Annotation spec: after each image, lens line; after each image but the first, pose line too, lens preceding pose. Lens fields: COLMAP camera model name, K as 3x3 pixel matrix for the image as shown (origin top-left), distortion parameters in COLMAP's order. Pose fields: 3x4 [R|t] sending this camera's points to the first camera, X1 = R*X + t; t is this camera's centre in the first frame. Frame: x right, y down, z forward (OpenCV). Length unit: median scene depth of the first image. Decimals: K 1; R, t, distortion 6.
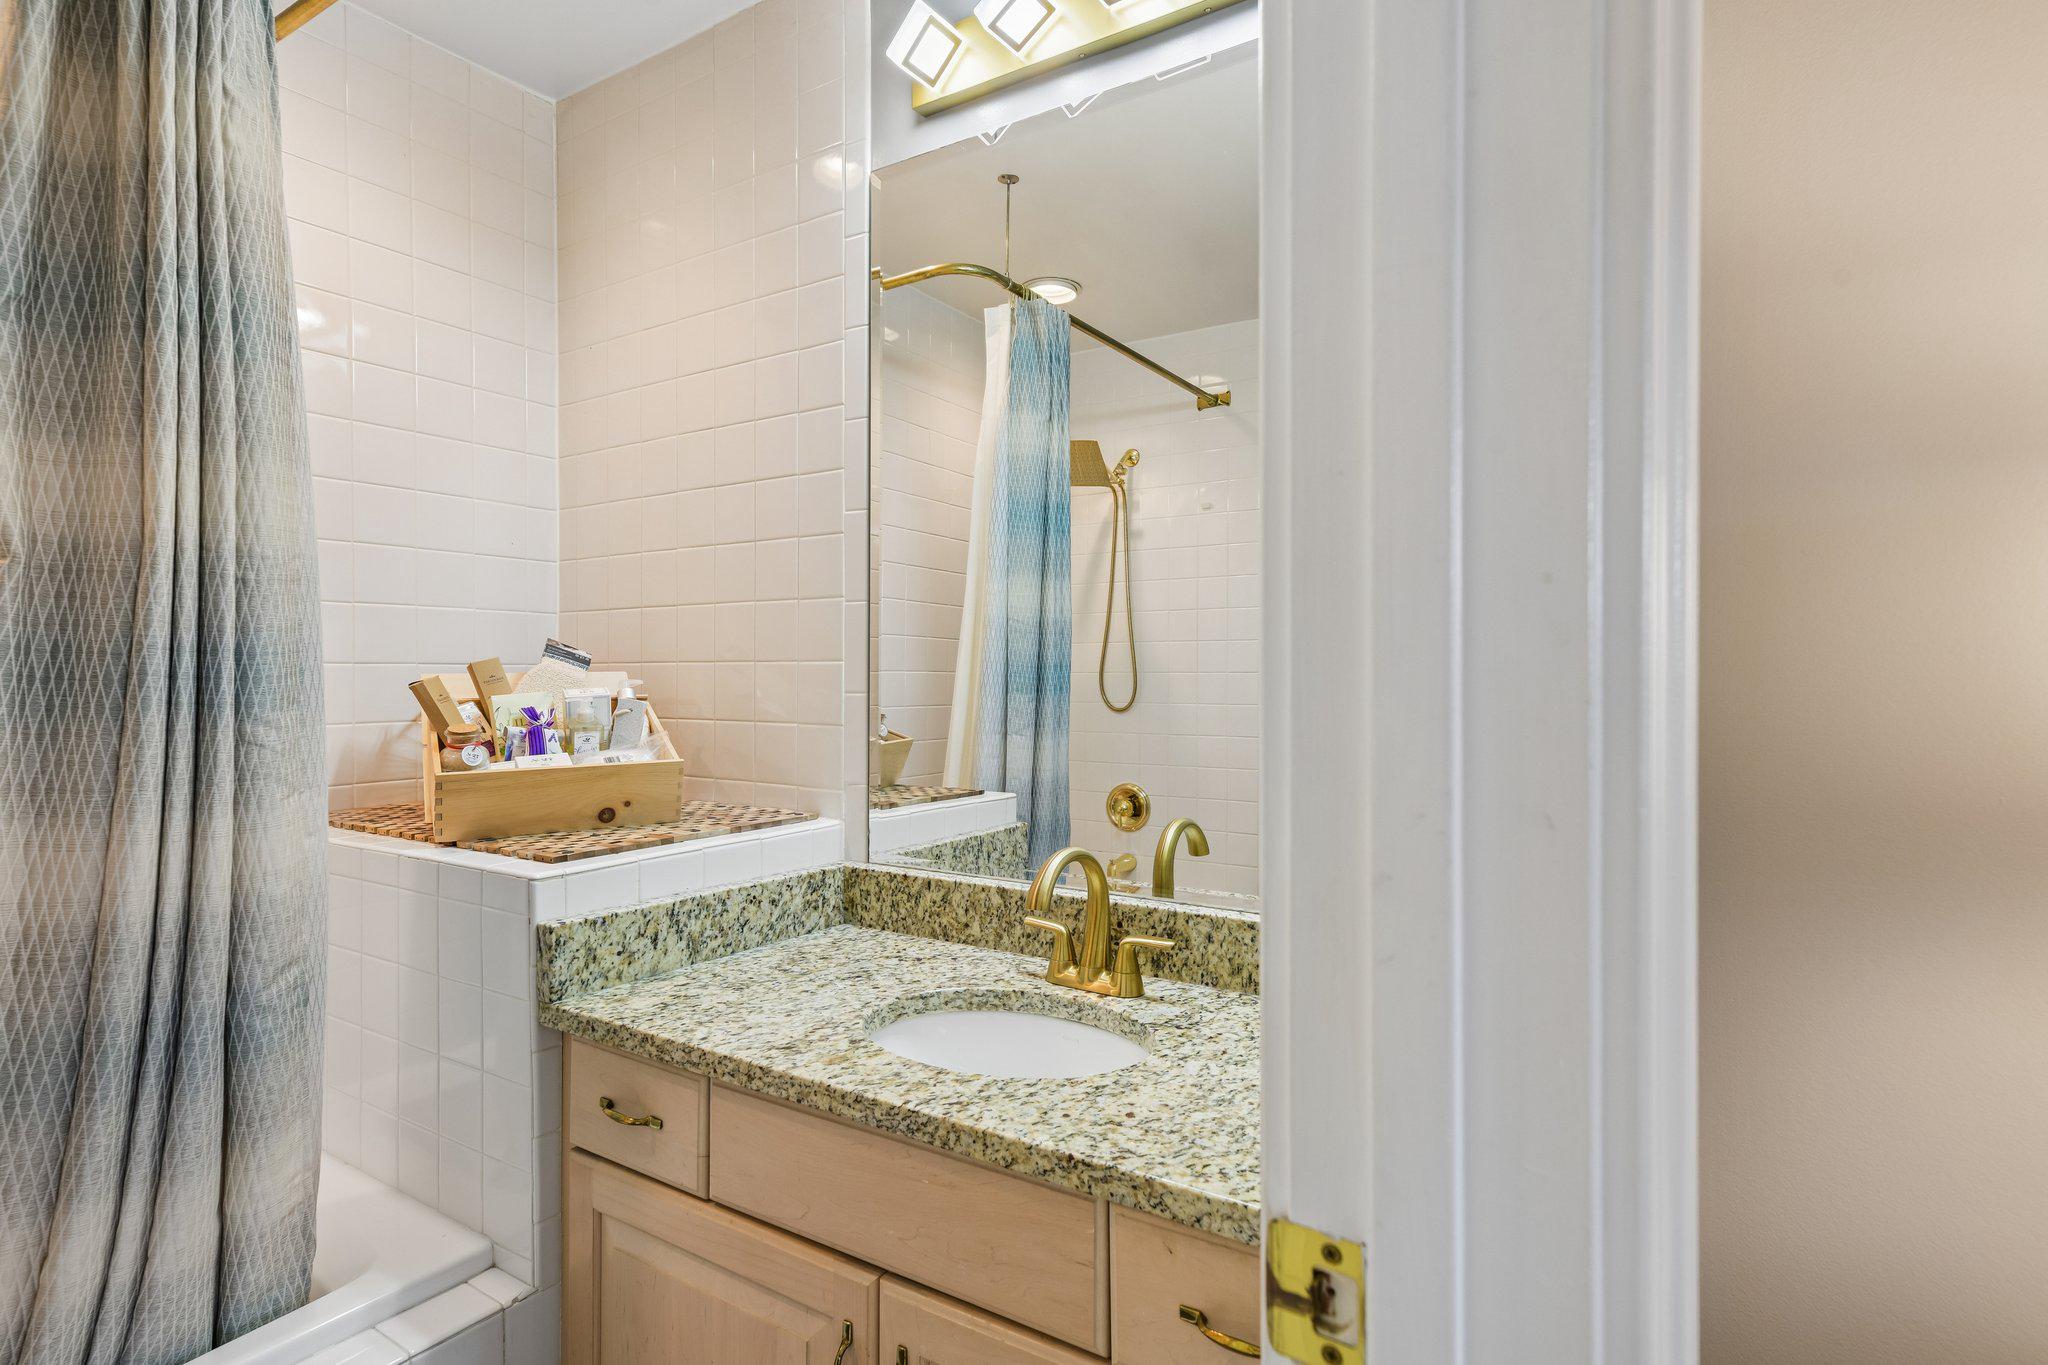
lens RADIAL K [[1067.2, 0, 1035.3], [0, 1067.2, 675.4], [0, 0, 1]] dist [0.027225, 0.000610]
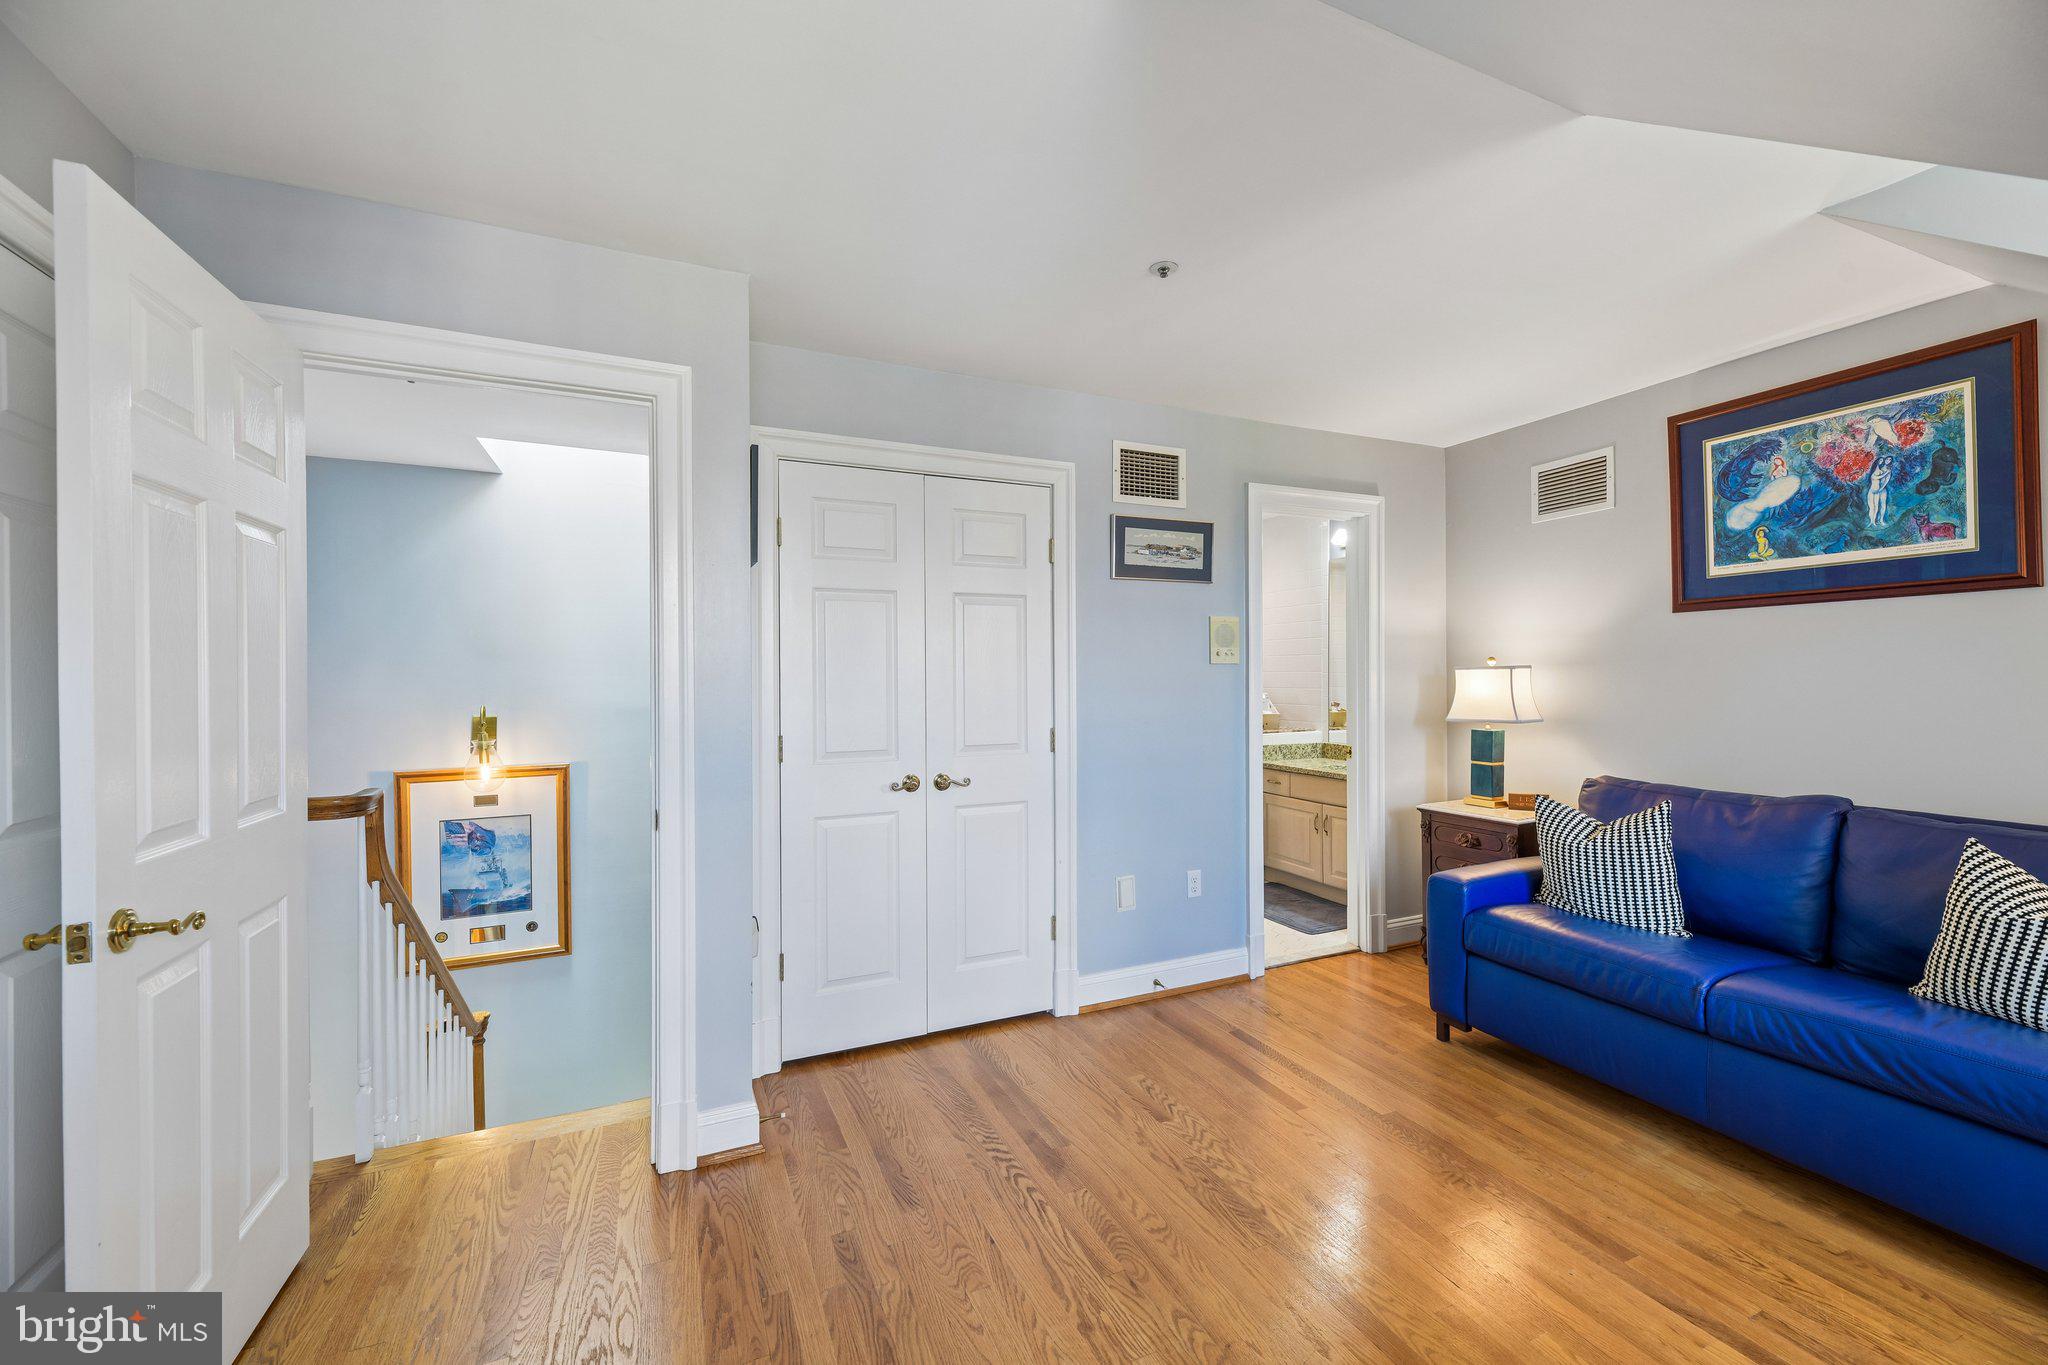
lens RADIAL K [[826.0, 0, 1033.0], [0, 826.0, 678.7], [0, 0, 1]] dist [0.010100, -0.003991]
pose [[0.846507, -0.005954, -0.532344, 0.653961], [0.008175, 0.999965, 0.001815, -0.080218], [0.532315, -0.005888, 0.846526, -2.573991]]
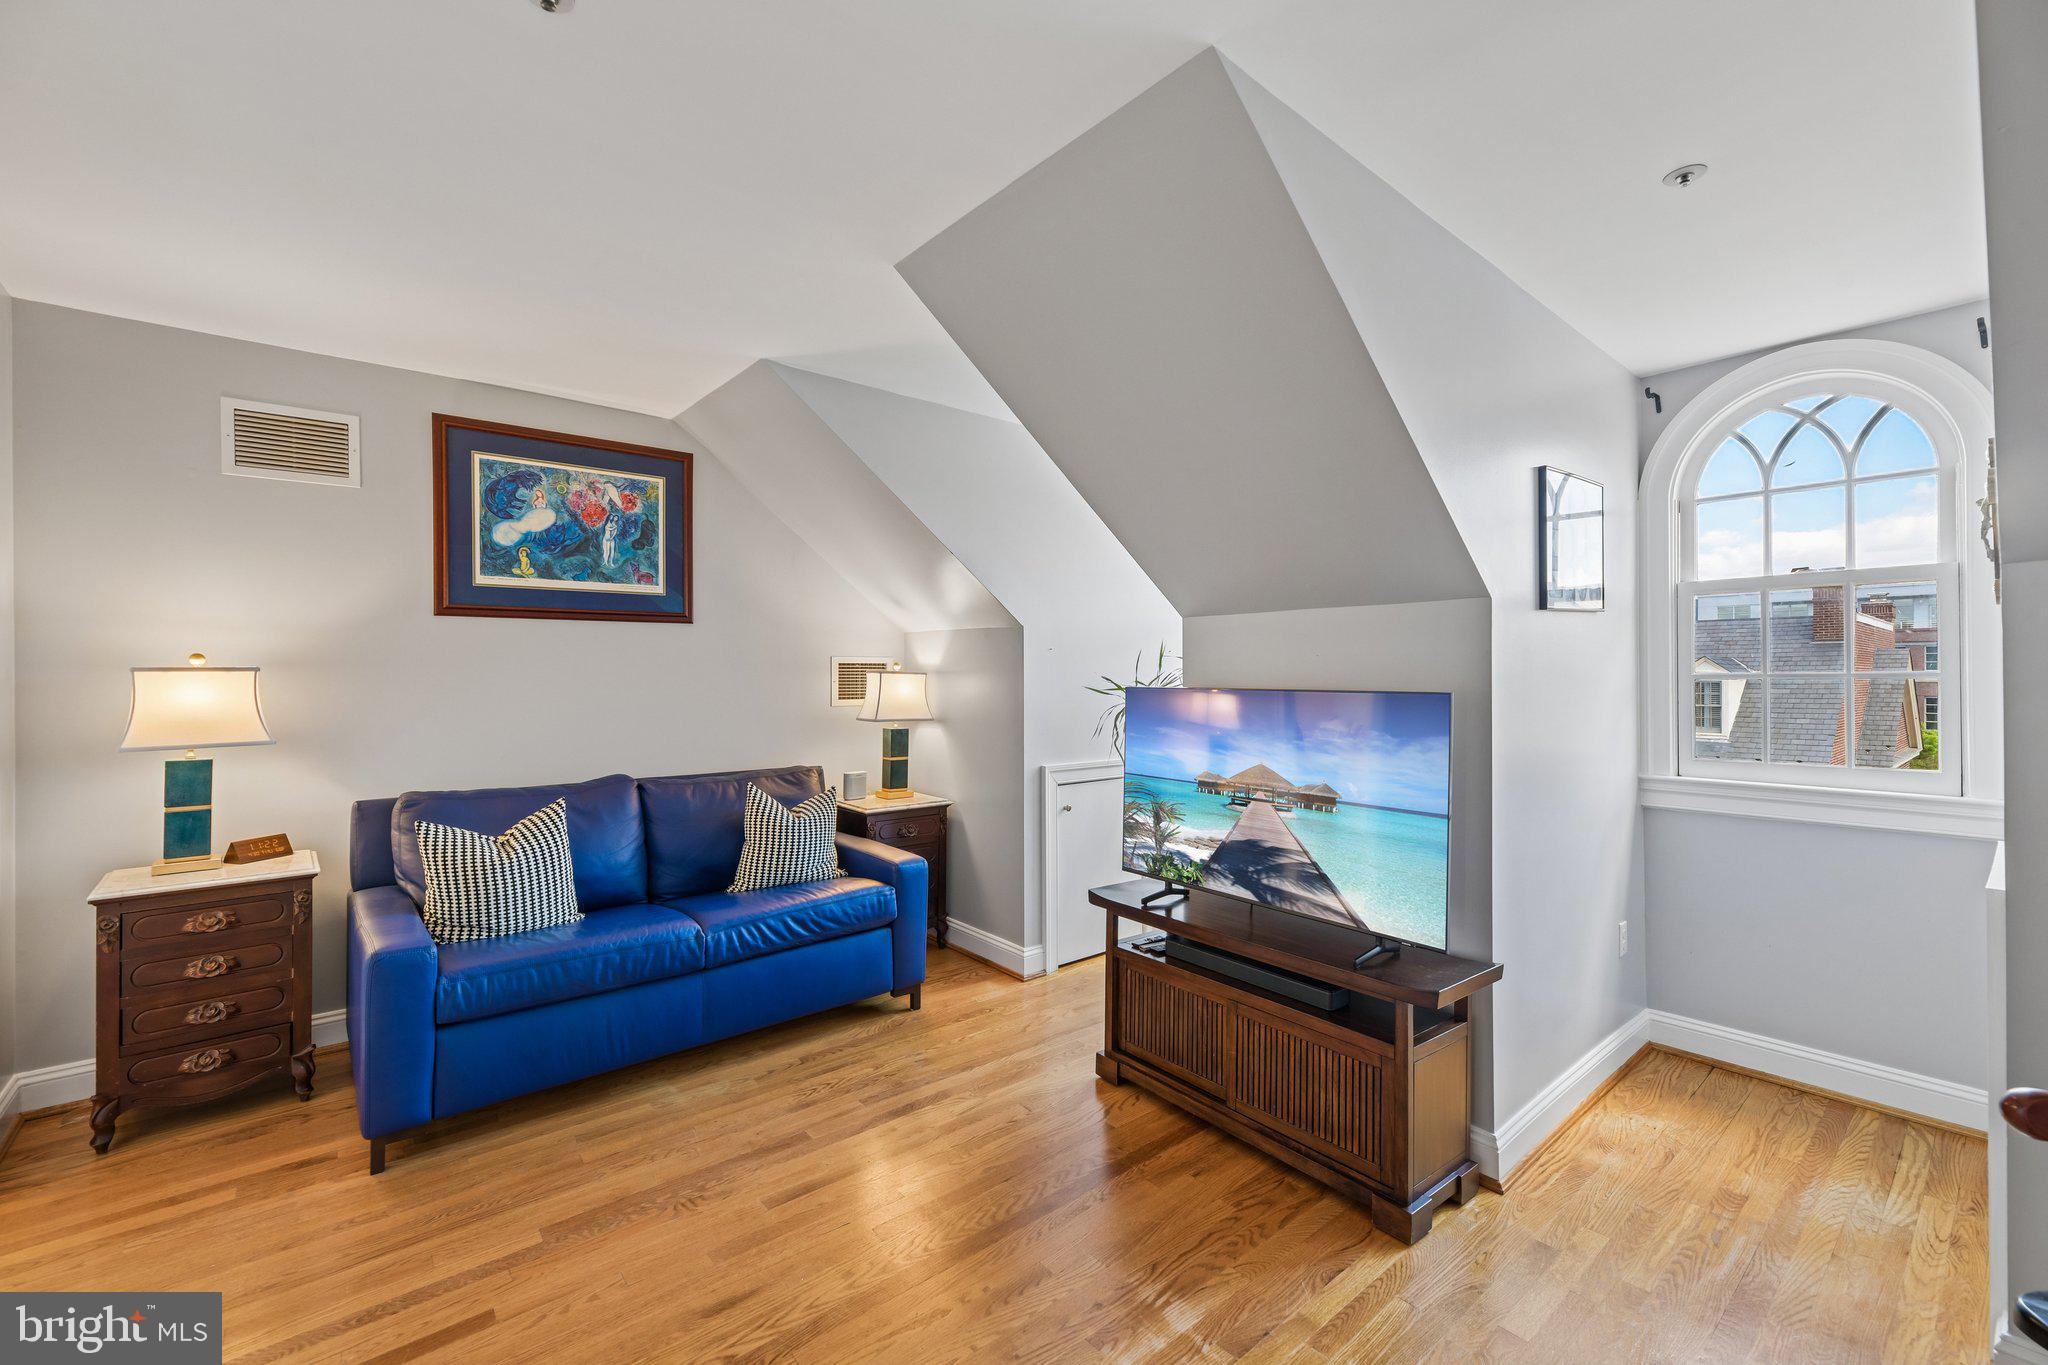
lens RADIAL K [[841.9, 0, 1029.7], [0, 841.9, 673.7], [0, 0, 1]] dist [0.016886, -0.005367]
pose [[0.286753, -0.002090, 0.958002, -0.730535], [0.000232, 0.999998, 0.002112, -0.091264], [-0.958004, -0.000383, 0.286753, -1.900993]]
